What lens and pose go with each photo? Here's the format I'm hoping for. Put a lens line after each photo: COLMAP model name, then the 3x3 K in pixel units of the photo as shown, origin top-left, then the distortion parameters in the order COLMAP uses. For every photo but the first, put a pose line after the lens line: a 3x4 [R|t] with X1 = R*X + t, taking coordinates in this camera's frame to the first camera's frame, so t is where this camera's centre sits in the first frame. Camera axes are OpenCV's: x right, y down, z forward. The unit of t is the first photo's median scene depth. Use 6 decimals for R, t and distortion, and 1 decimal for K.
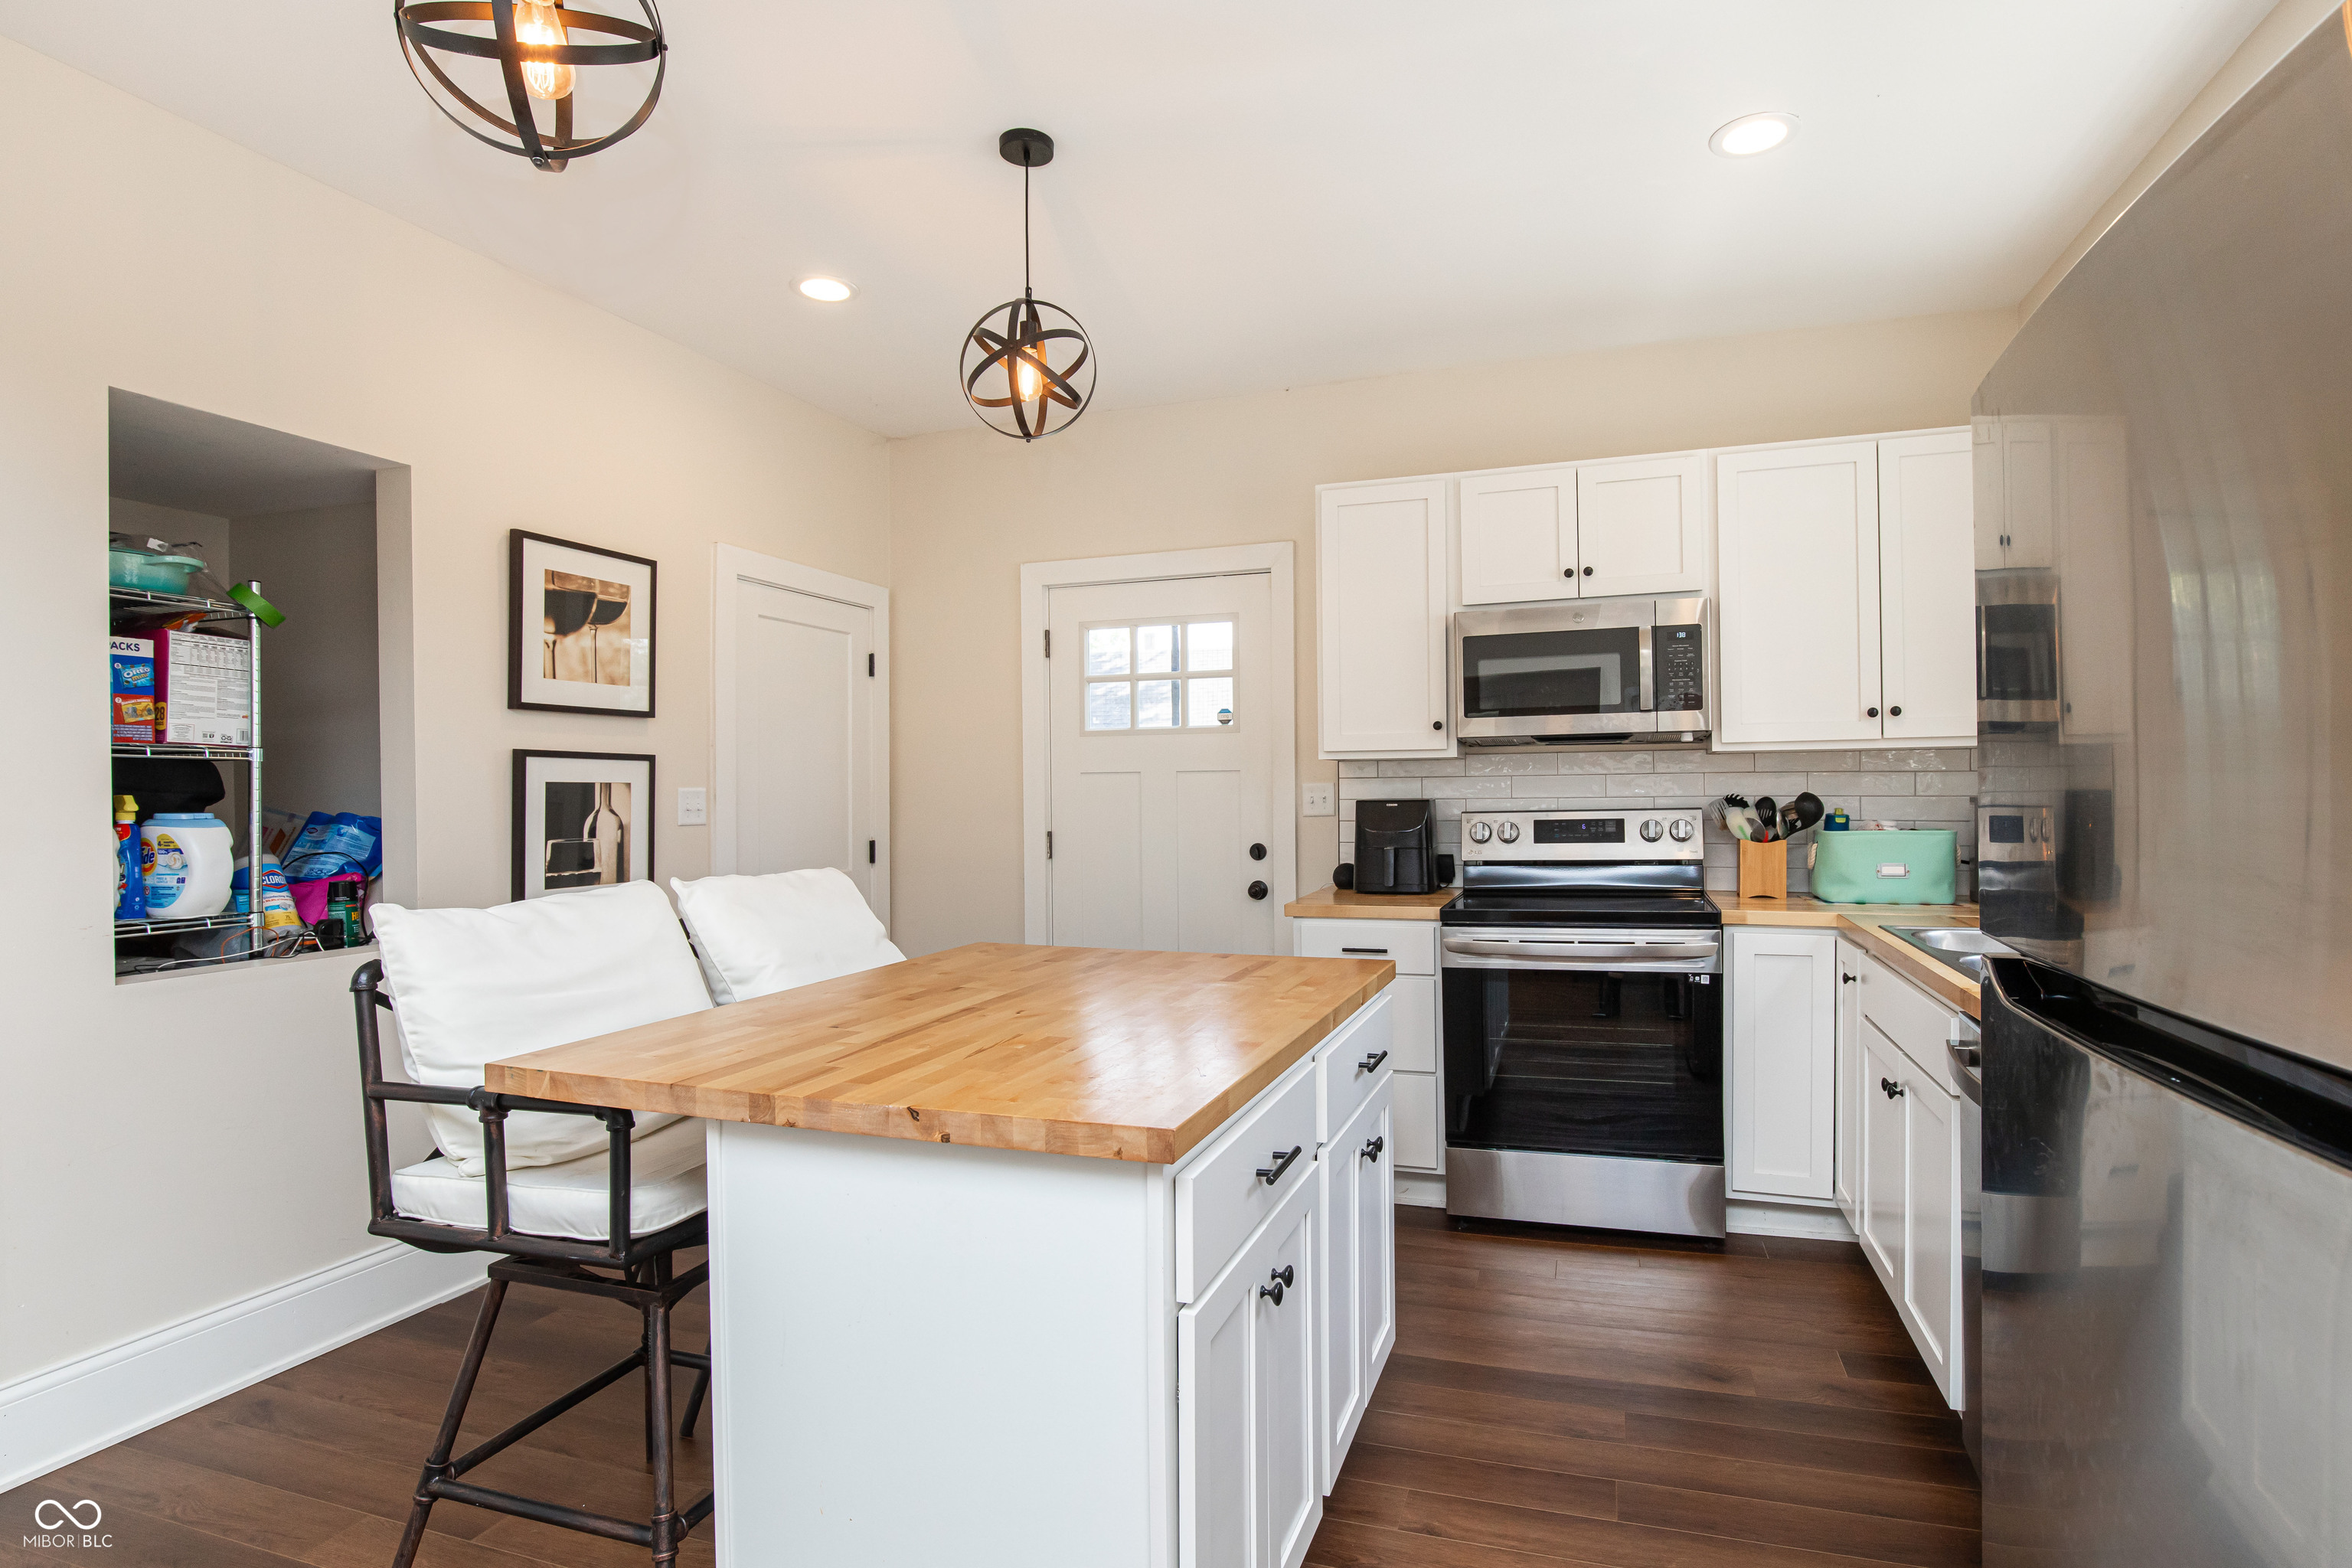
lens RADIAL K [[1267.1, 0, 1176.0], [0, 1267.1, 784.0], [0, 0, 1]] dist [-0.022286, 0.000224]
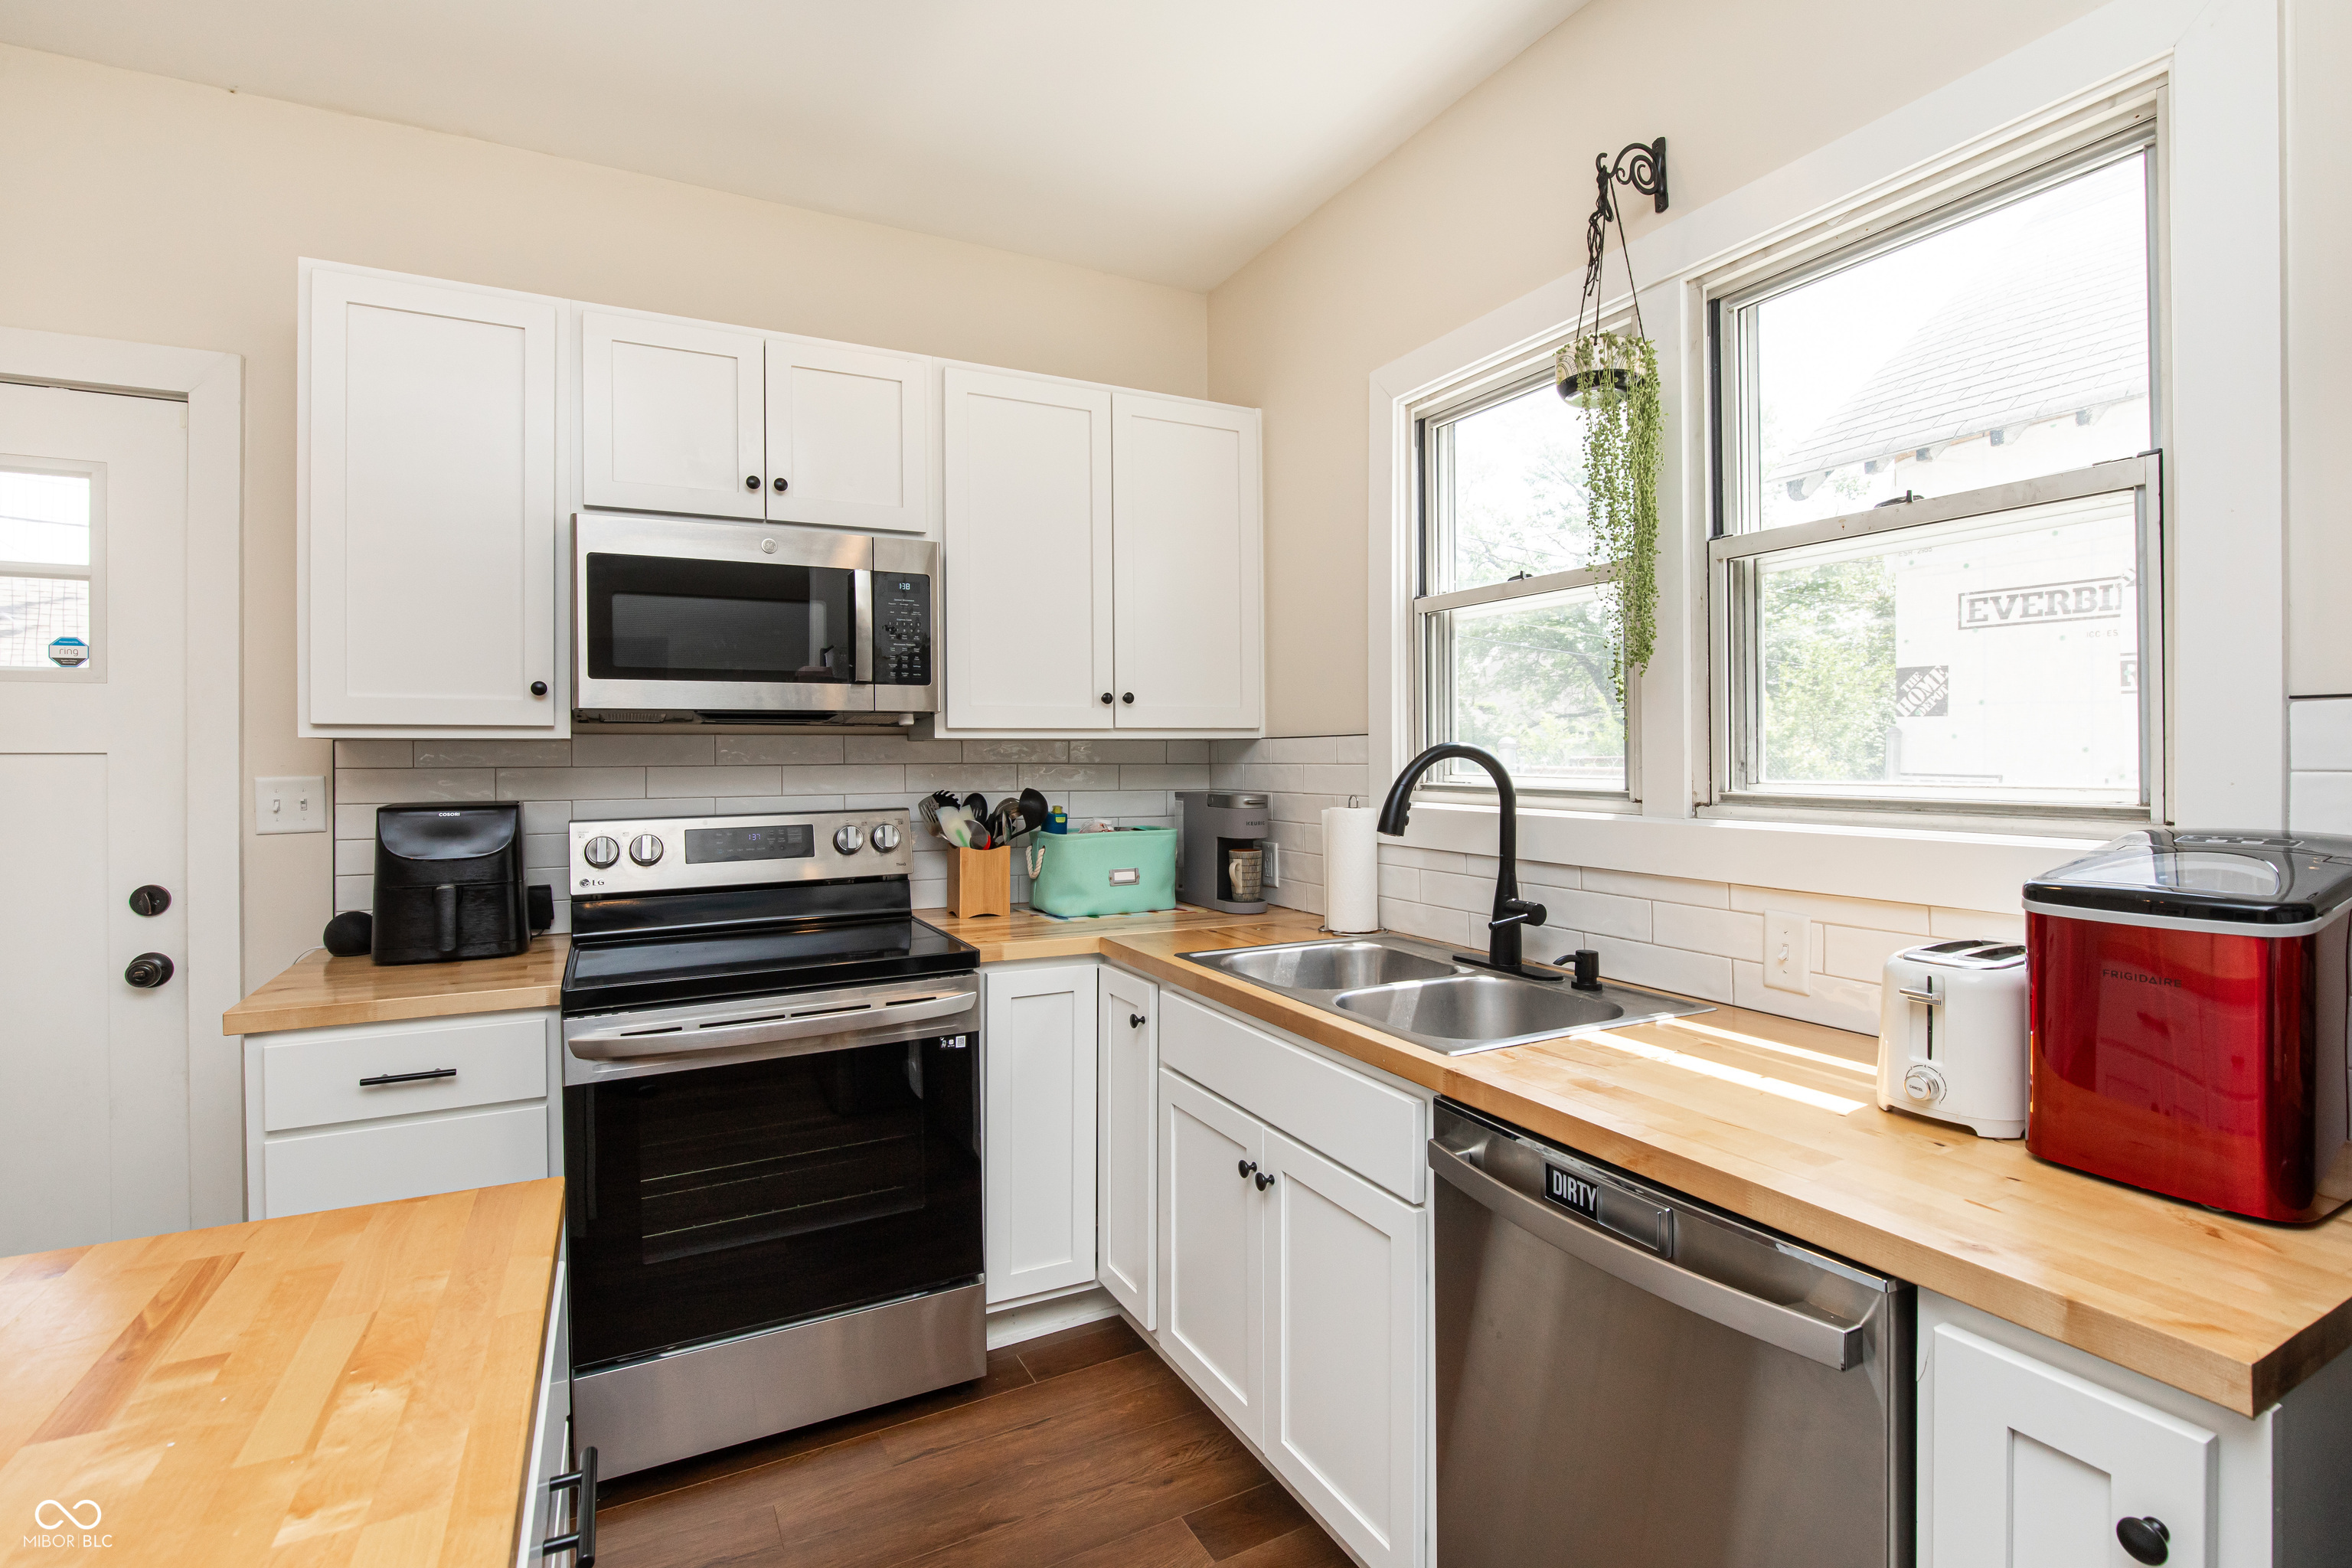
lens RADIAL K [[1113.4, 0, 1217.7], [0, 1113.4, 758.2], [0, 0, 1]] dist [-0.017024, -0.000505]
pose [[0.666330, 0.005897, 0.745634, 0.021851], [-0.006119, 0.999978, -0.002440, -0.012569], [-0.745632, -0.002936, 0.666352, 0.390892]]
